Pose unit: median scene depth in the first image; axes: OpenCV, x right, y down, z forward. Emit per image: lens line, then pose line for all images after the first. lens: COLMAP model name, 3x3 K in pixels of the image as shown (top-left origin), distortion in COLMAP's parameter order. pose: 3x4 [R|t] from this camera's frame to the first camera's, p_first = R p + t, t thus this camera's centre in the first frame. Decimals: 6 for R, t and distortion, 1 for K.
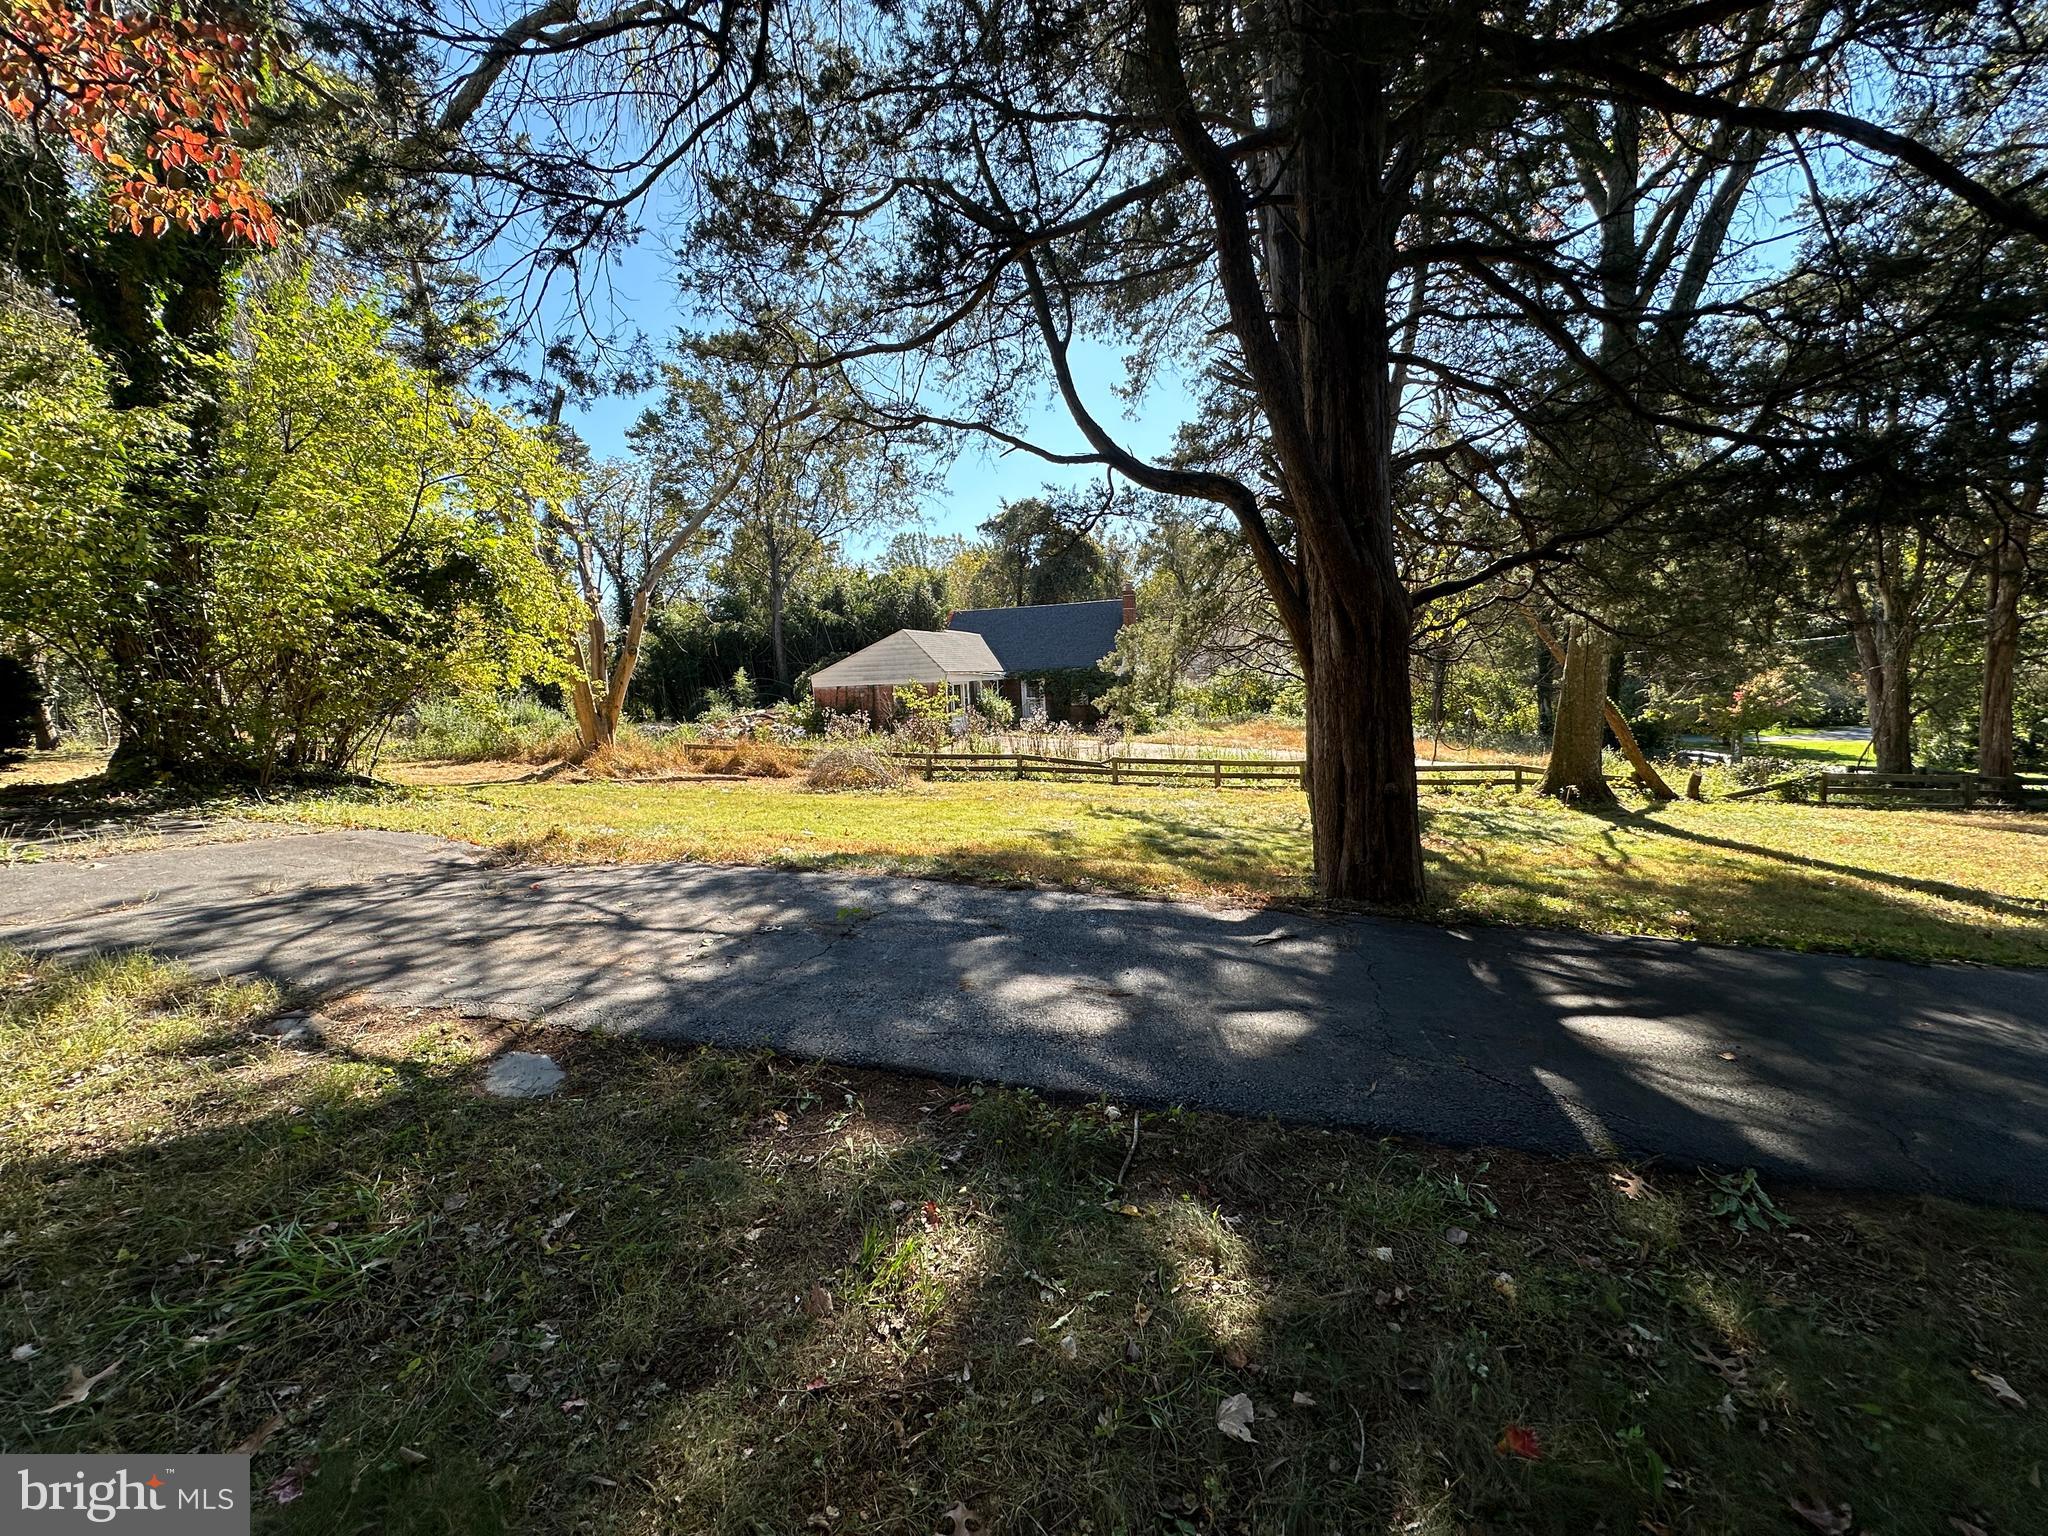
lens RADIAL K [[822.7, 0, 1024.1], [0, 822.7, 777.4], [0, 0, 1]] dist [-0.002157, 0.000211]
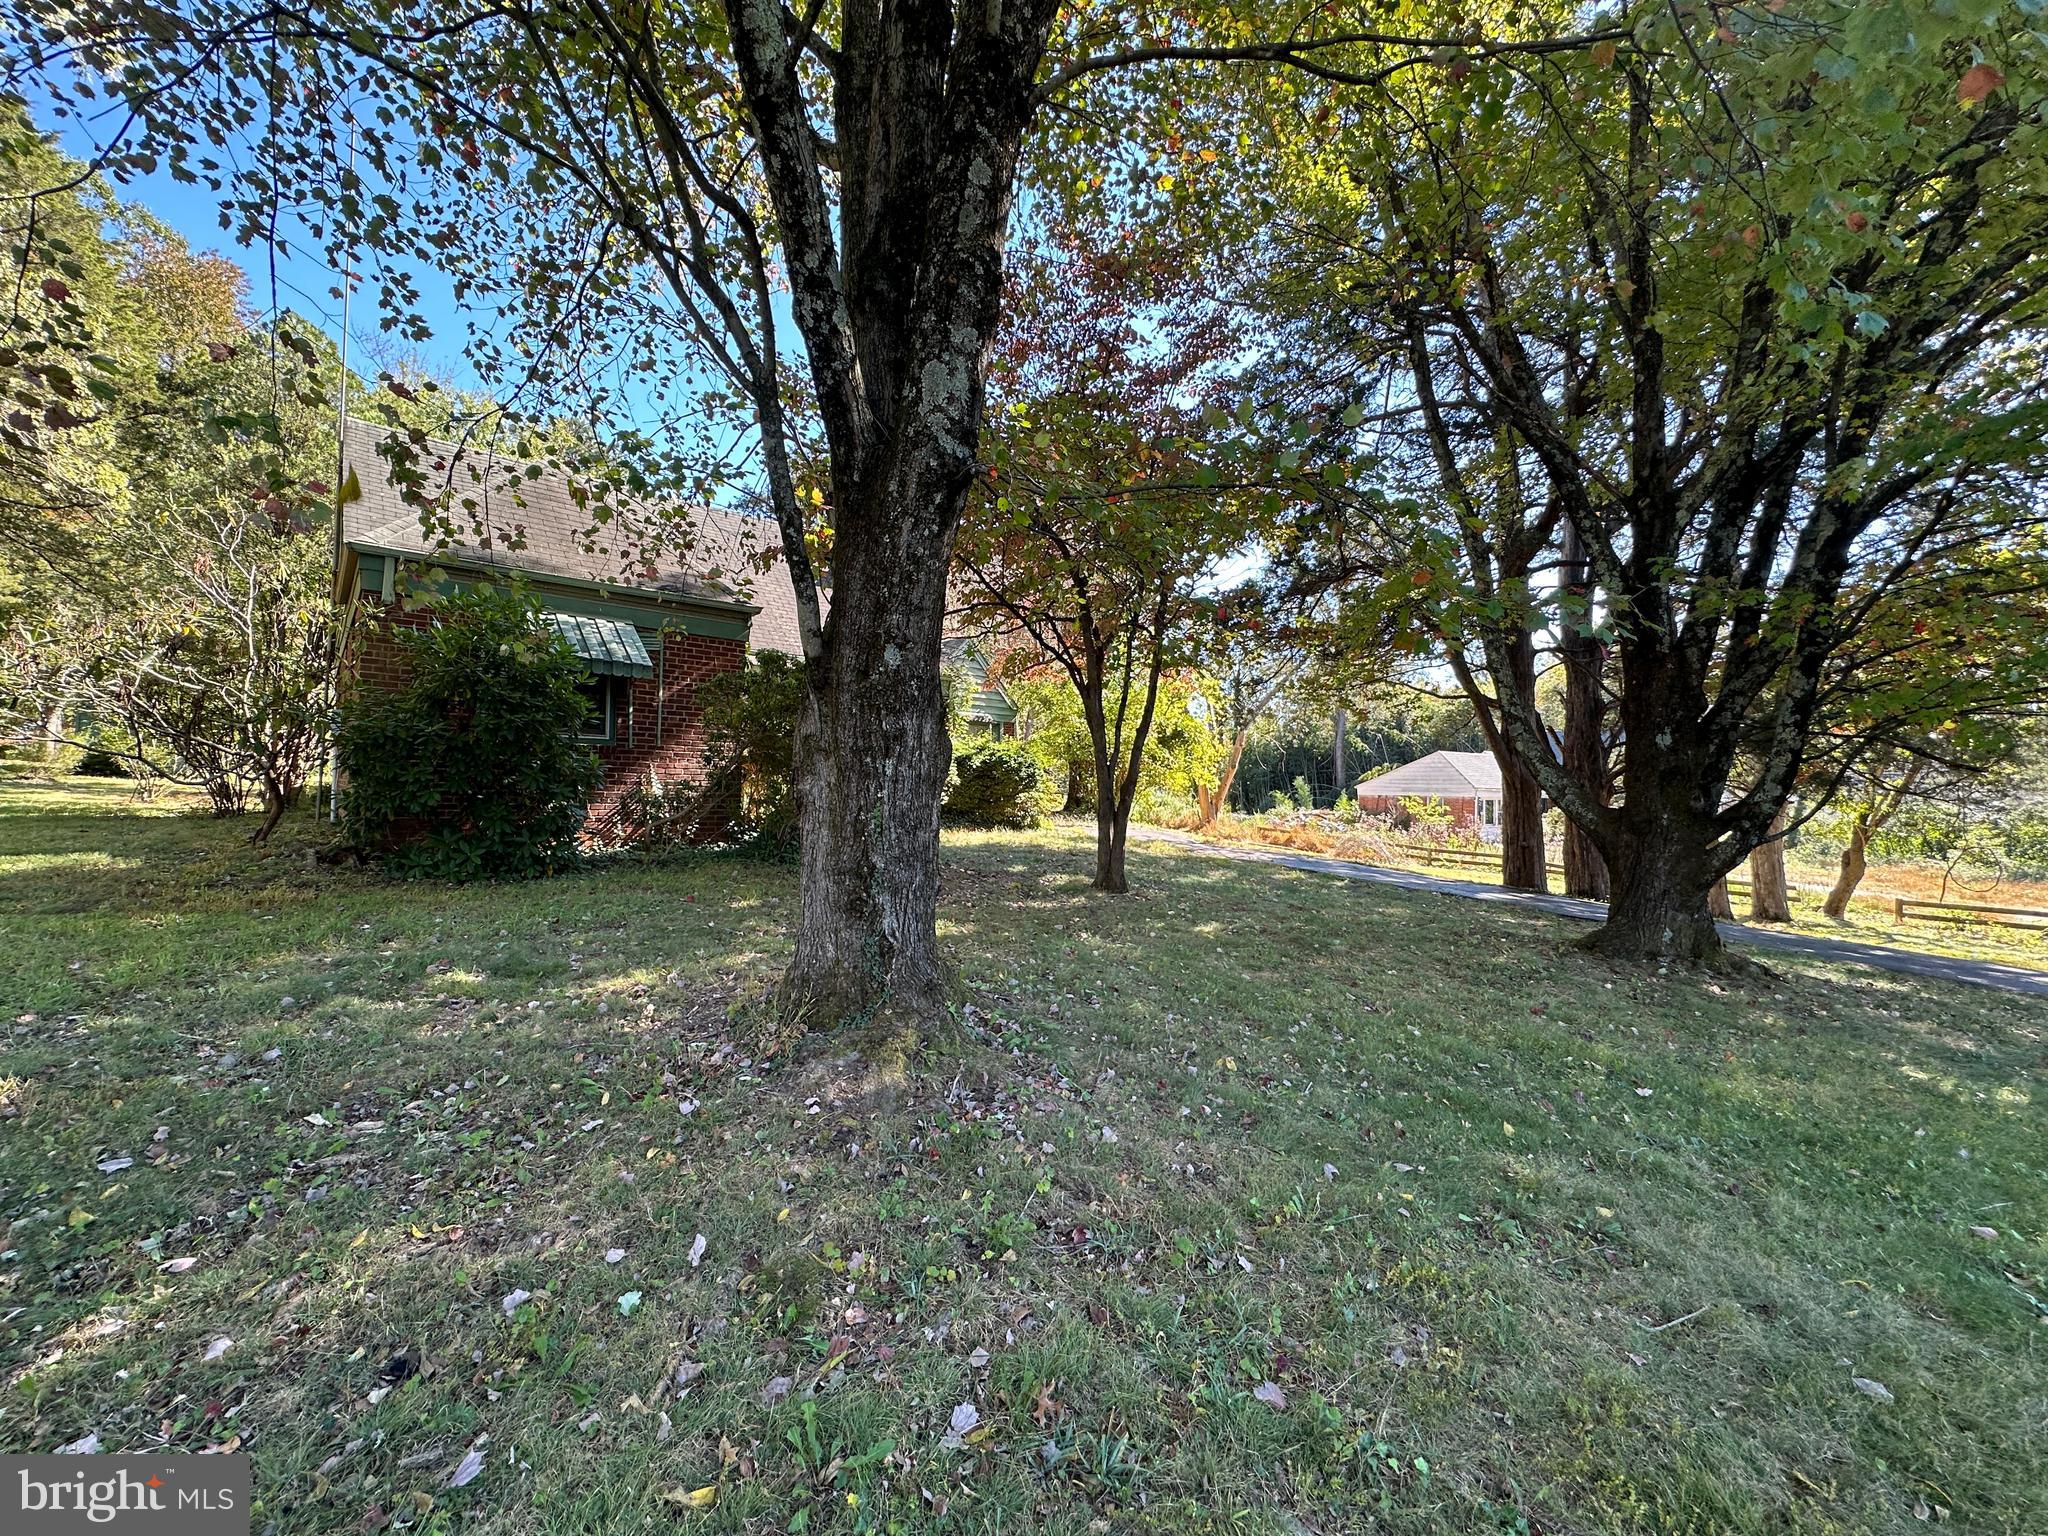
lens RADIAL K [[822.7, 0, 1022.6], [0, 822.7, 764.1], [0, 0, 1]] dist [-0.002157, 0.000211]
pose [[0.786037, 0.034940, -0.617191, 0.462430], [-0.122068, 0.987516, -0.099557, 0.129137], [0.606007, 0.153595, 0.780489, -1.203520]]
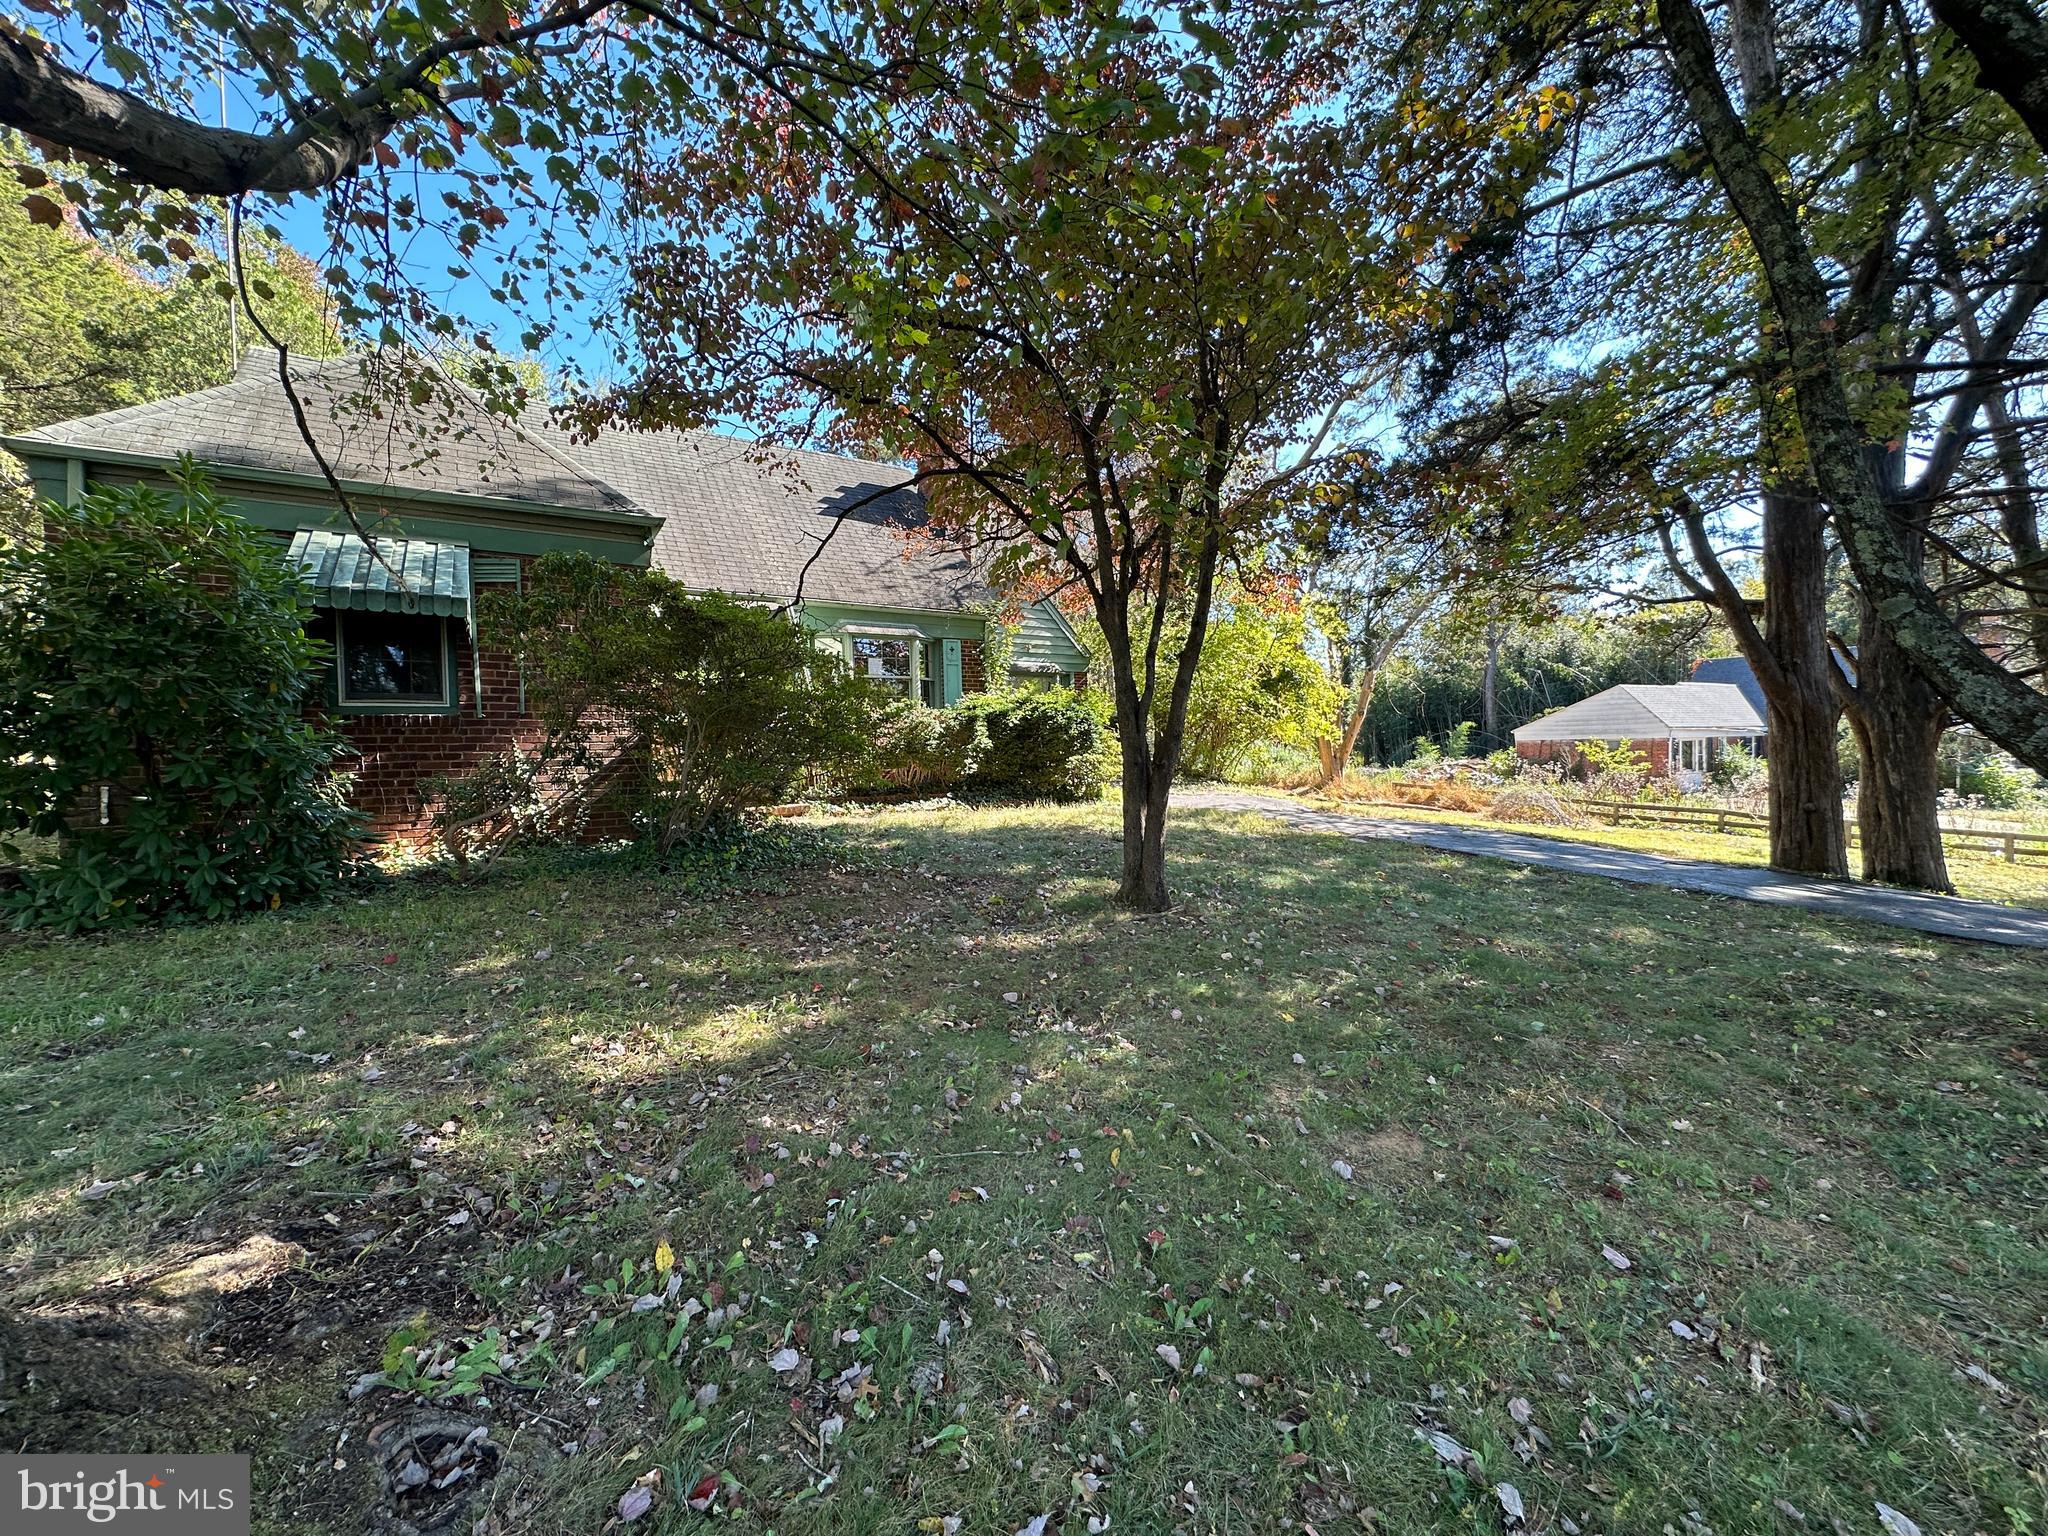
lens RADIAL K [[822.7, 0, 1020.6], [0, 822.7, 769.6], [0, 0, 1]] dist [-0.002157, 0.000211]
pose [[0.687485, 0.045191, -0.724791, 0.321842], [-0.095380, 0.995035, -0.028430, 0.084758], [0.719908, 0.088676, 0.688382, -0.831770]]
